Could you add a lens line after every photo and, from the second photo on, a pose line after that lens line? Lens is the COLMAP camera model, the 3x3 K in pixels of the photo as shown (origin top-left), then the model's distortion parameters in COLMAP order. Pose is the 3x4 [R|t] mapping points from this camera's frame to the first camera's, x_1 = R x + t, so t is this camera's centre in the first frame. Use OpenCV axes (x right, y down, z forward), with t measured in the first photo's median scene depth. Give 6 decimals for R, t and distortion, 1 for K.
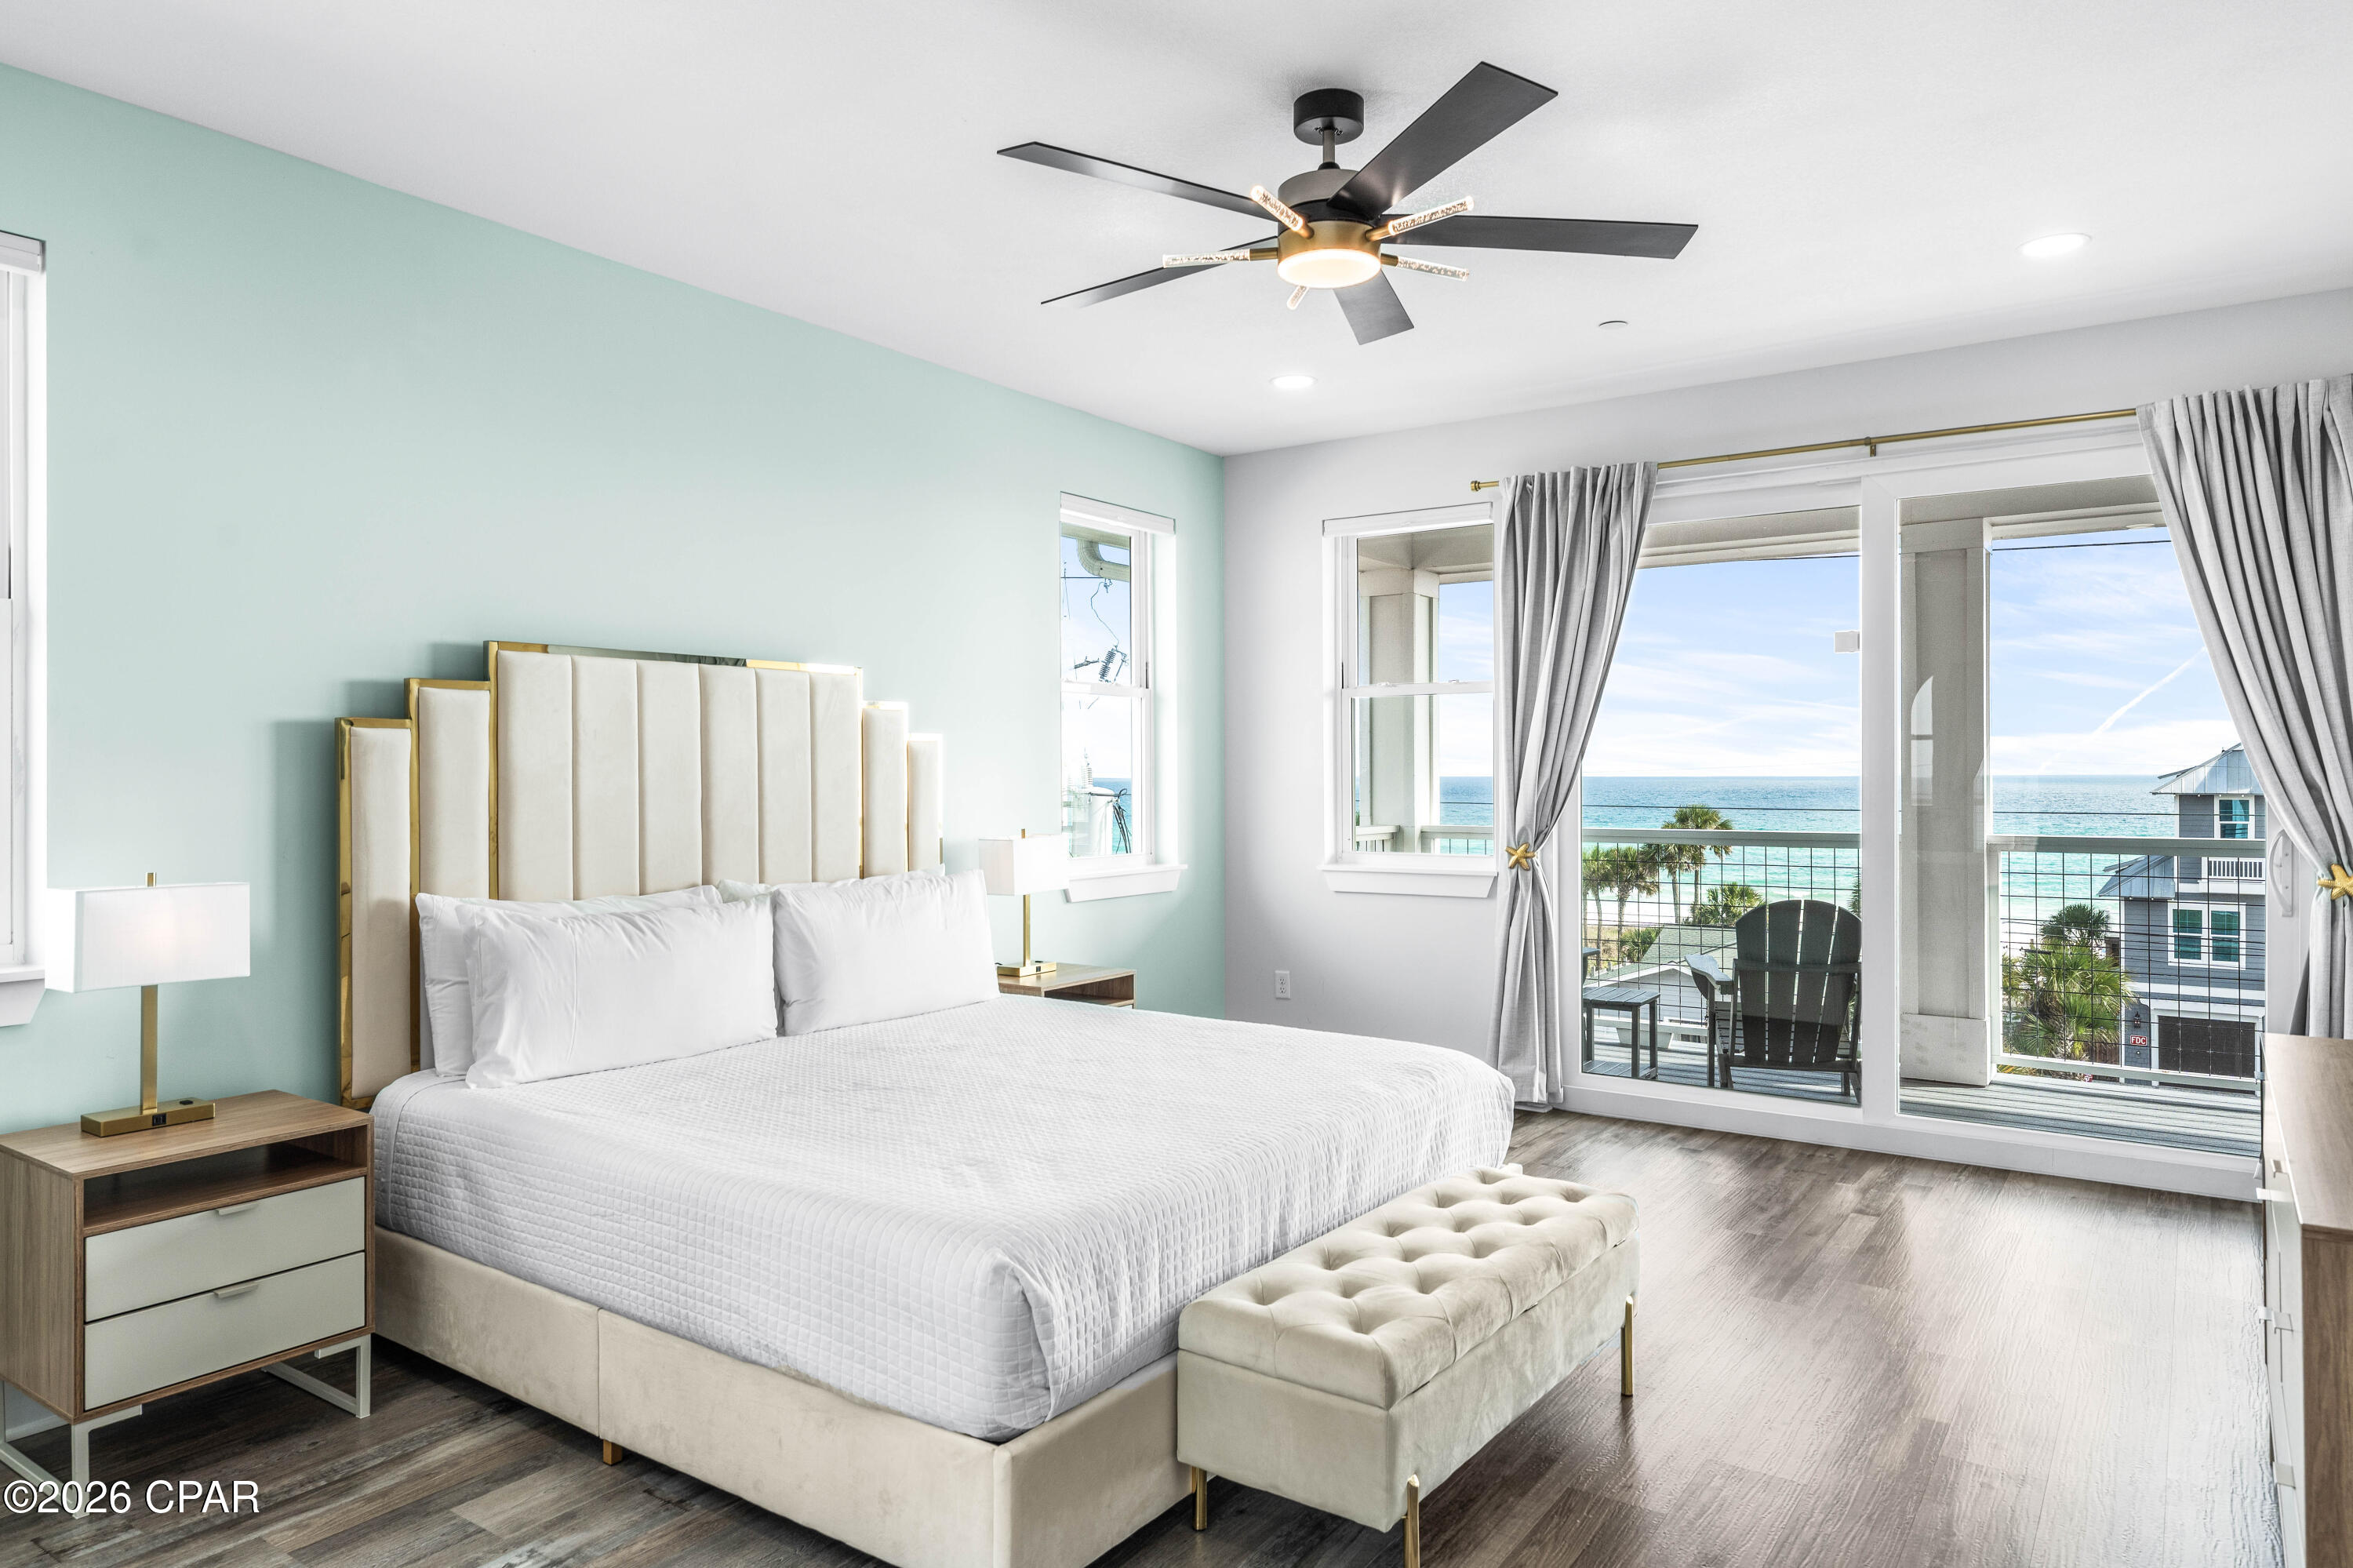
lens RADIAL K [[1479.3, 0, 1168.7], [0, 1479.3, 766.2], [0, 0, 1]] dist [0.000992, 0.001841]
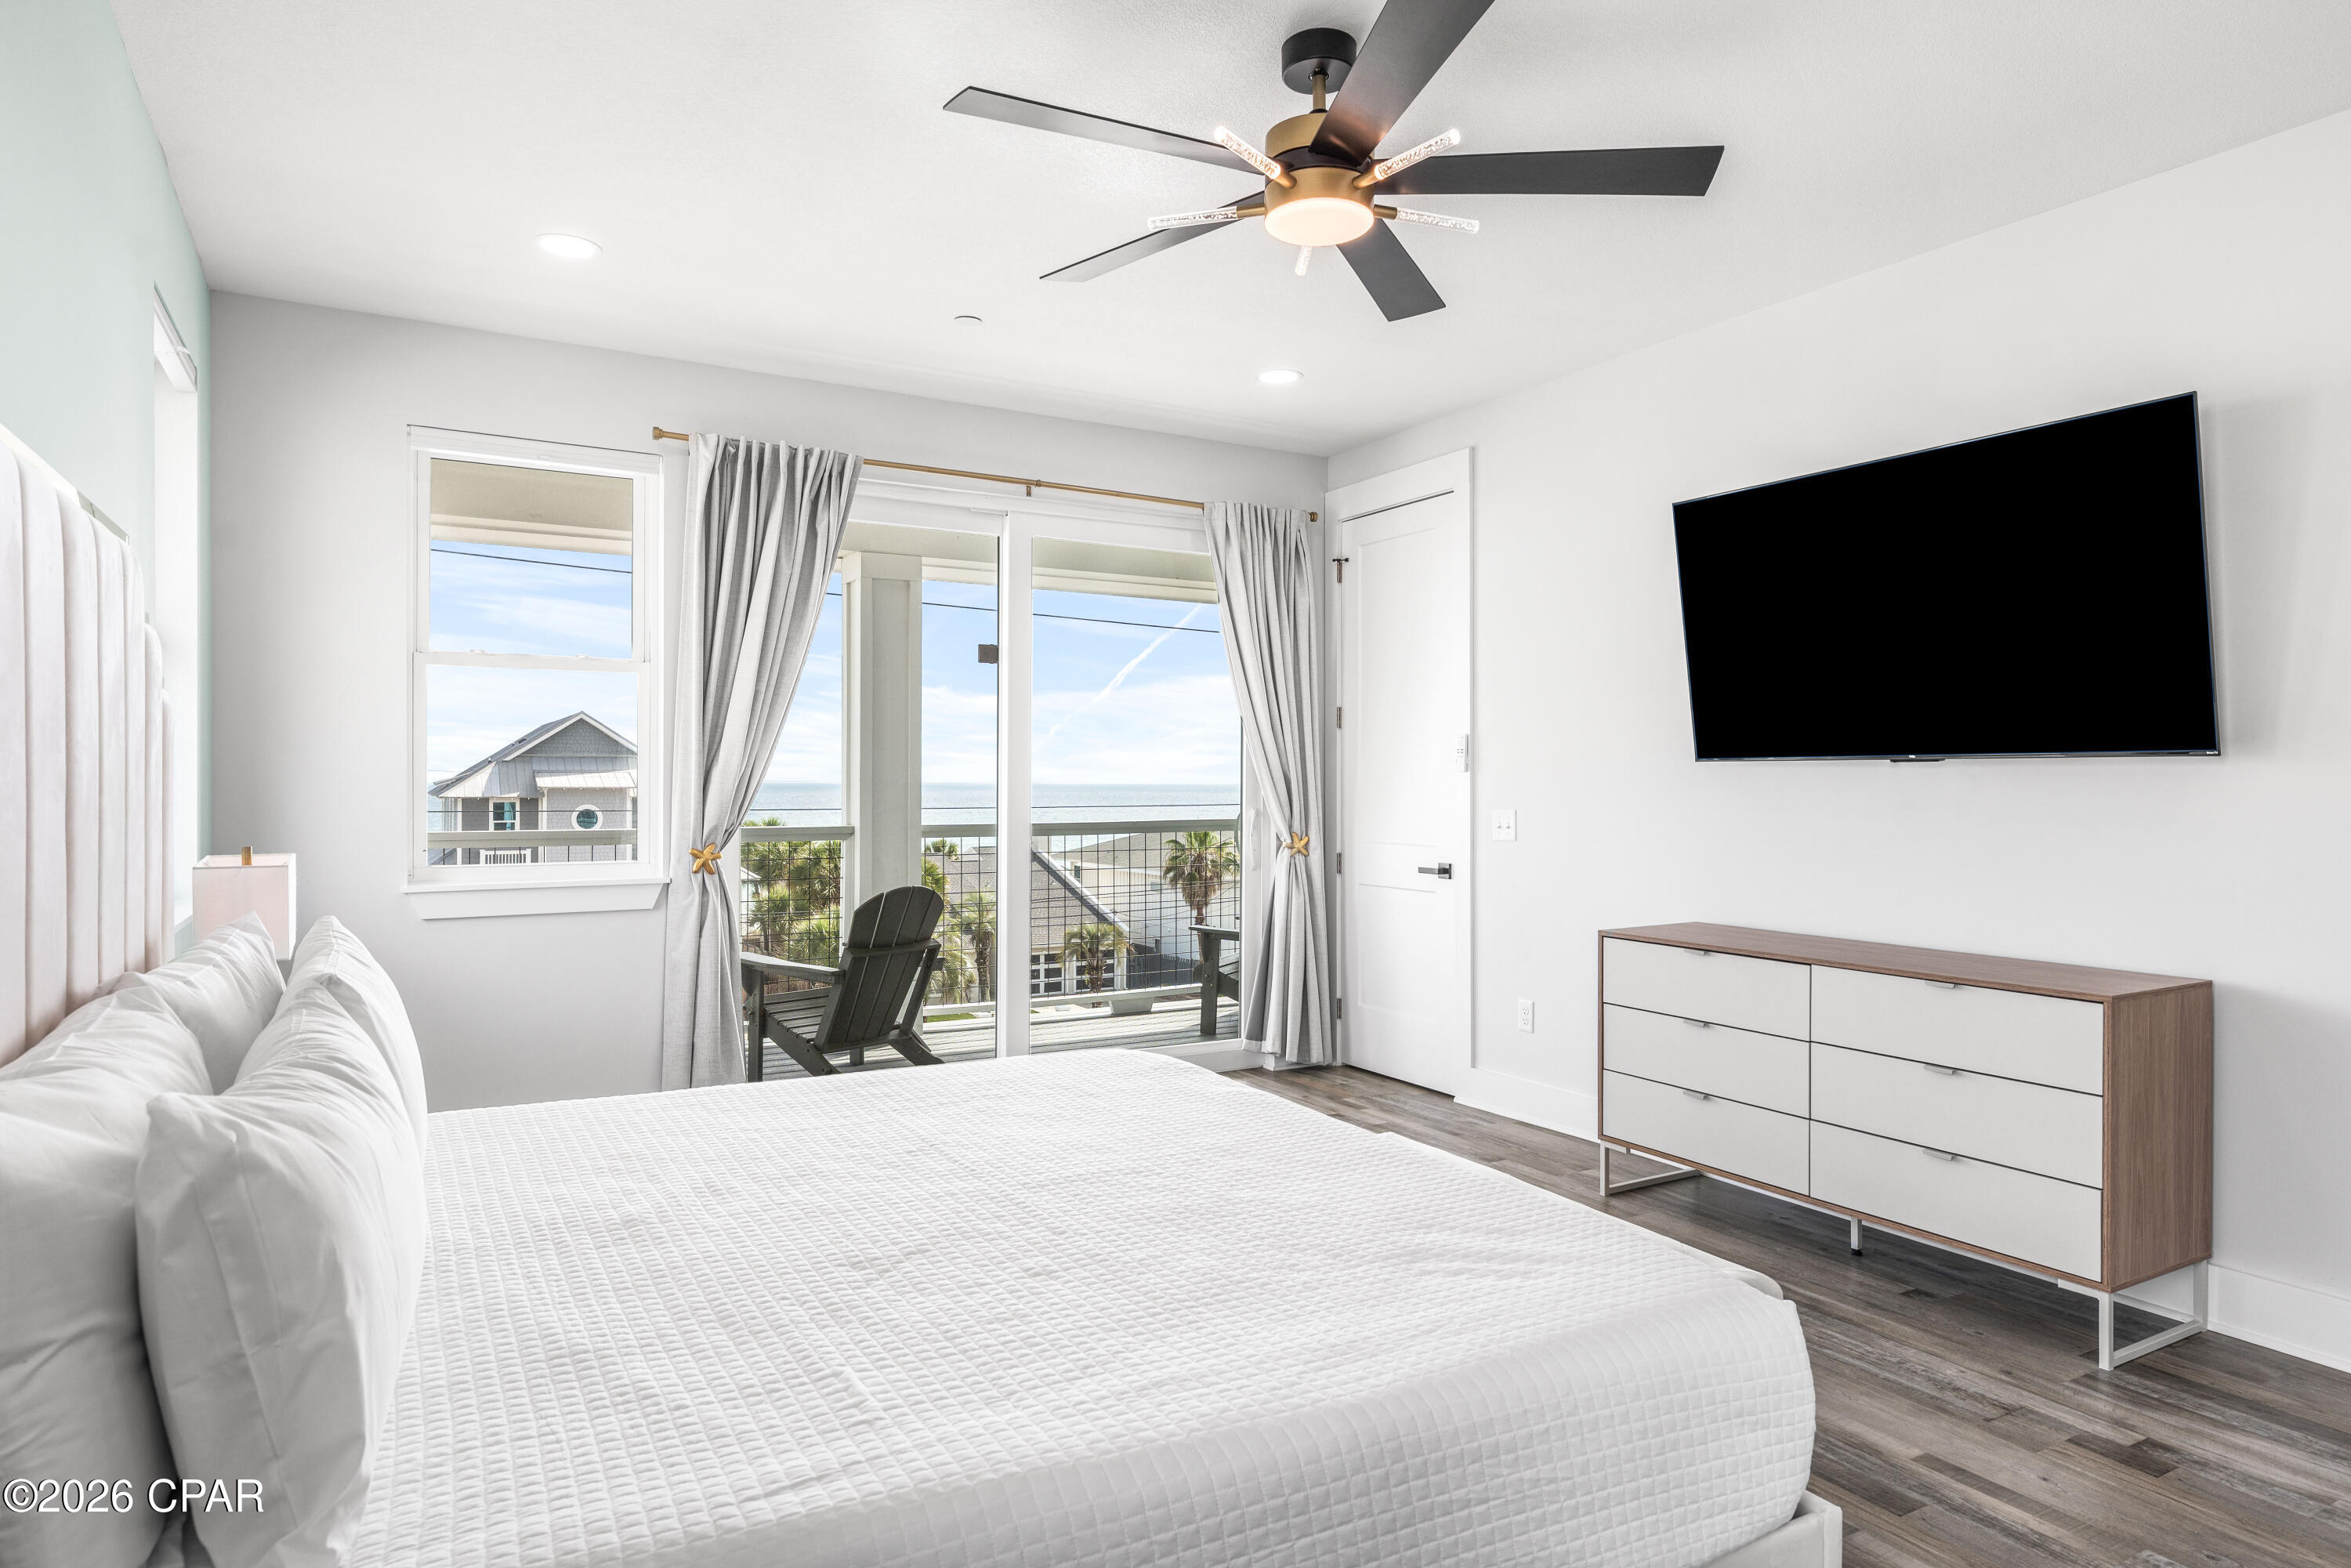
lens RADIAL K [[1364.4, 0, 1175.5], [0, 1364.4, 784.0], [0, 0, 1]] dist [0.001233, -0.000305]
pose [[0.422940, 0.003374, 0.906151, -0.662021], [-0.009876, 0.999951, 0.000887, 0.020145], [-0.906104, -0.009324, 0.422952, 0.658352]]
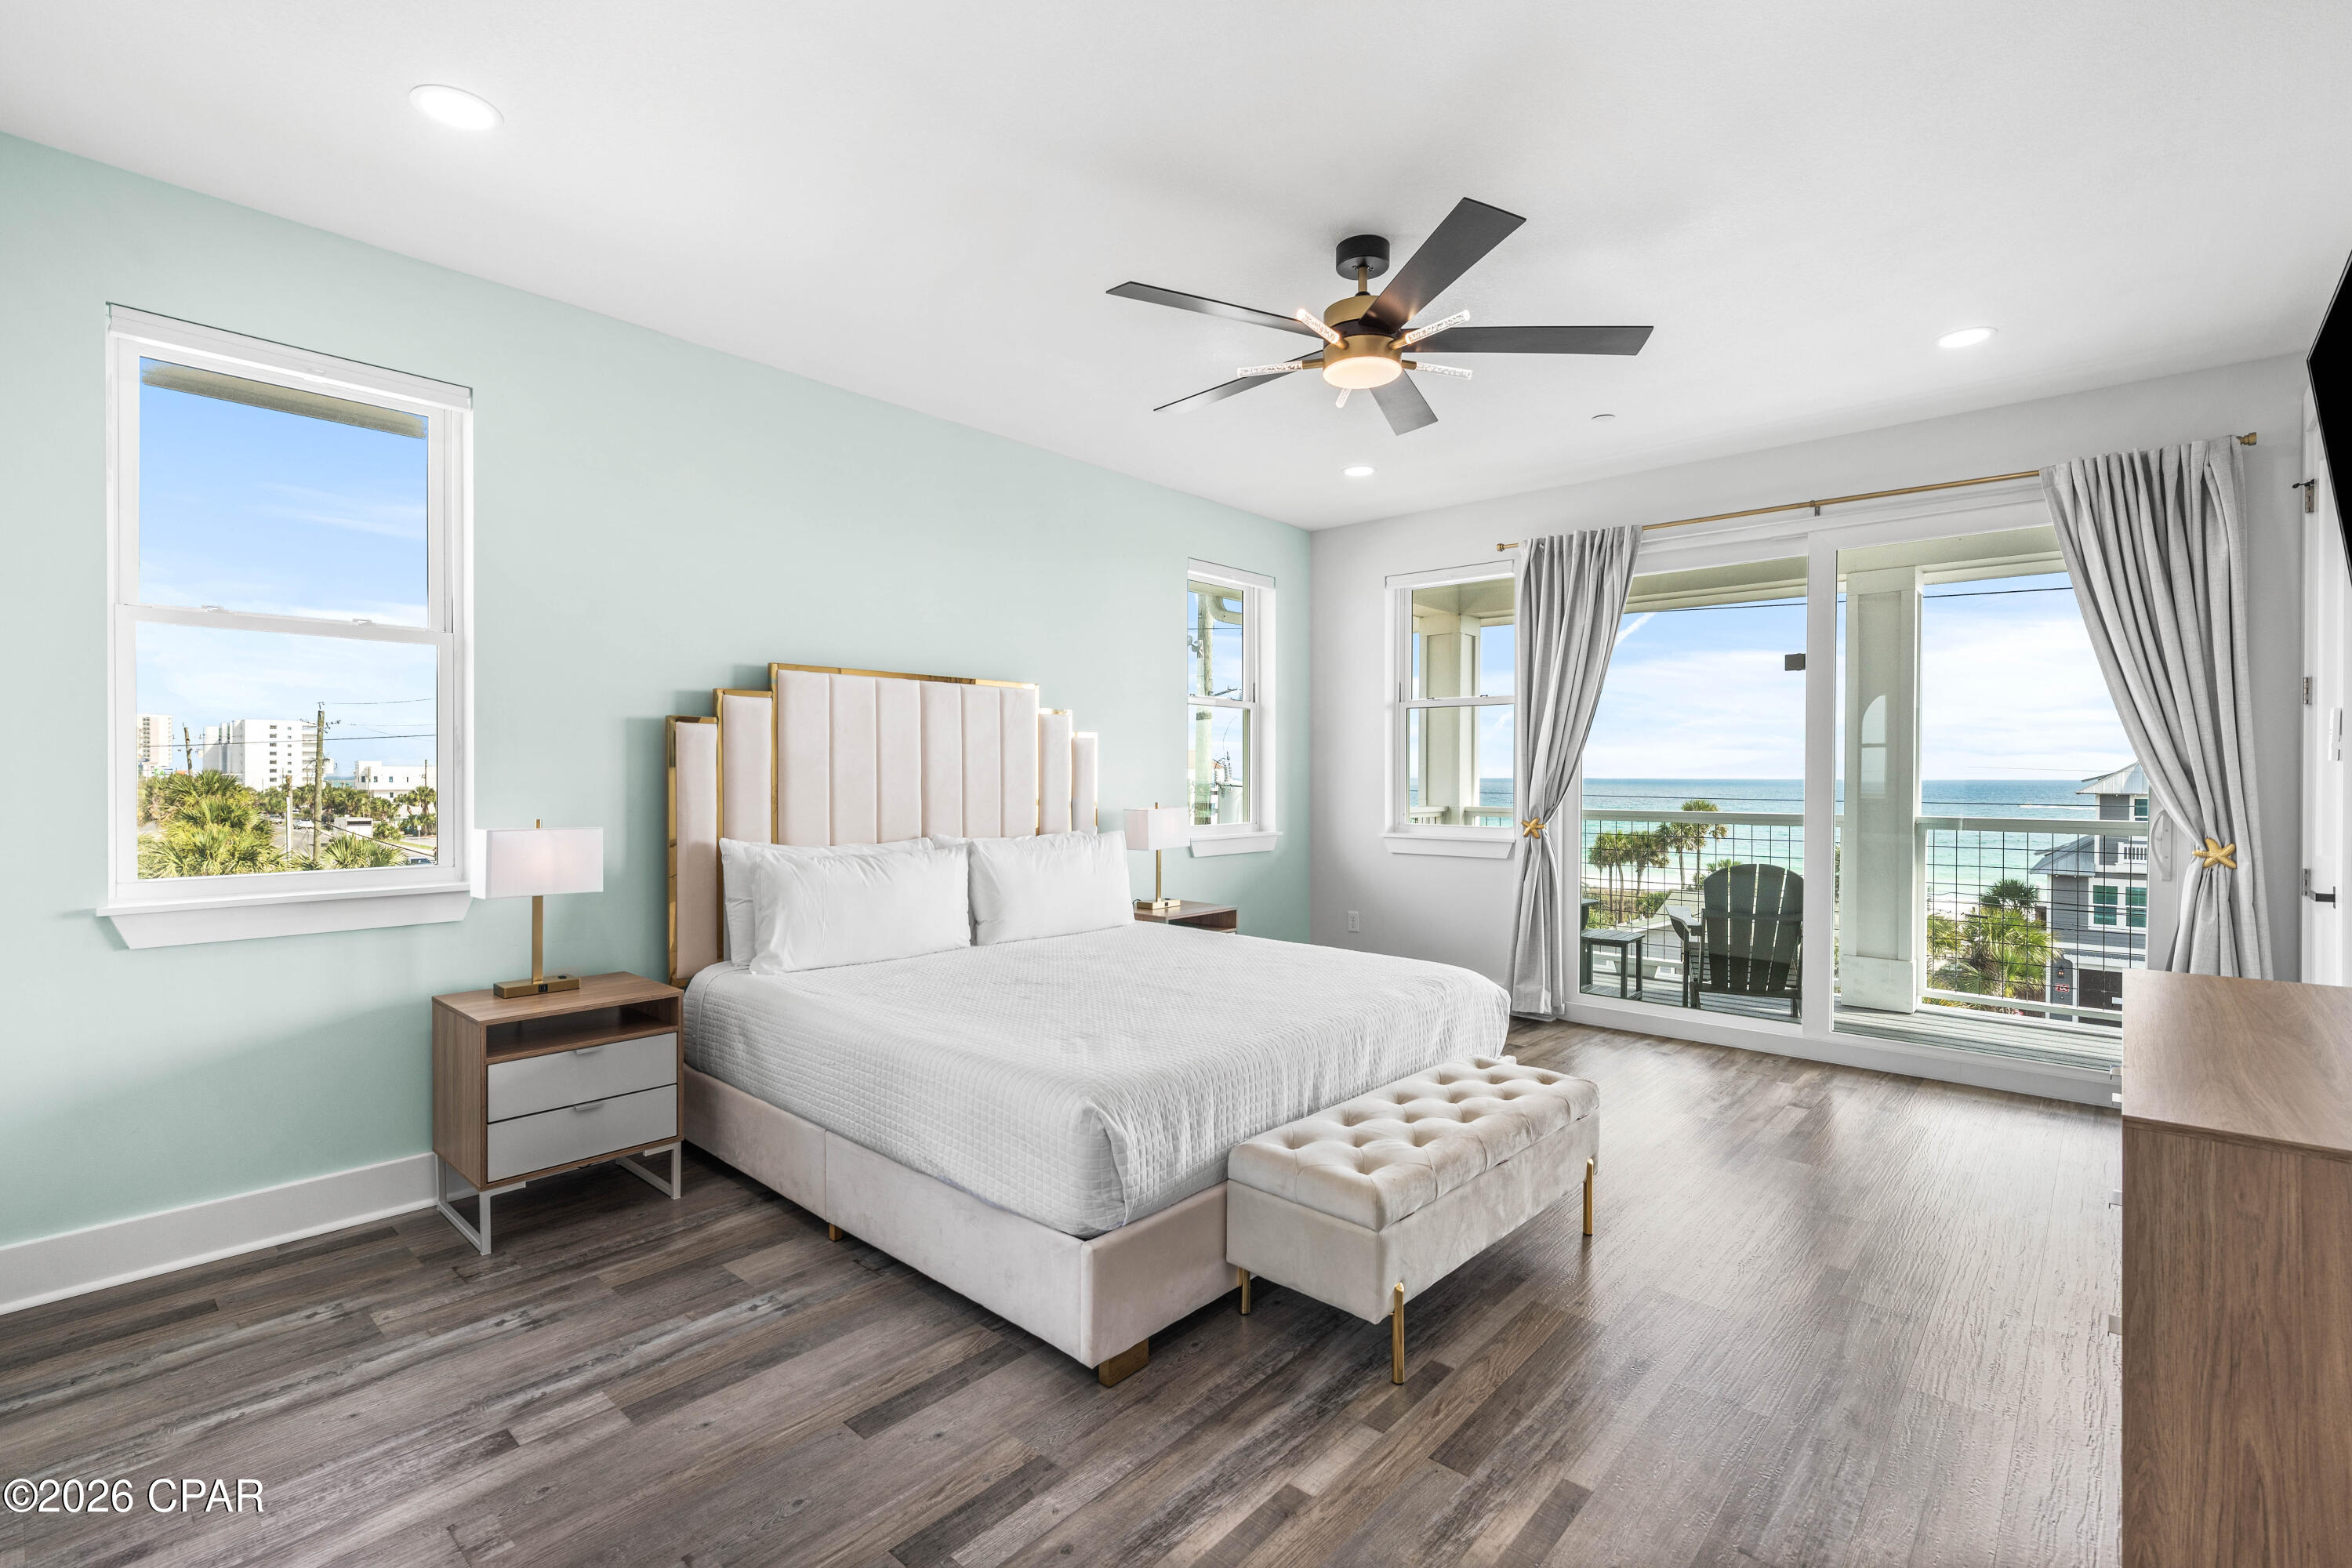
lens RADIAL K [[1064.6, 0, 1170.2], [0, 1064.6, 780.5], [0, 0, 1]] dist [0.001659, -0.000254]
pose [[0.992786, 0.006757, -0.119708, 0.050341], [-0.005444, 0.999921, 0.011295, 0.016467], [0.119775, -0.010562, 0.992745, 0.029079]]
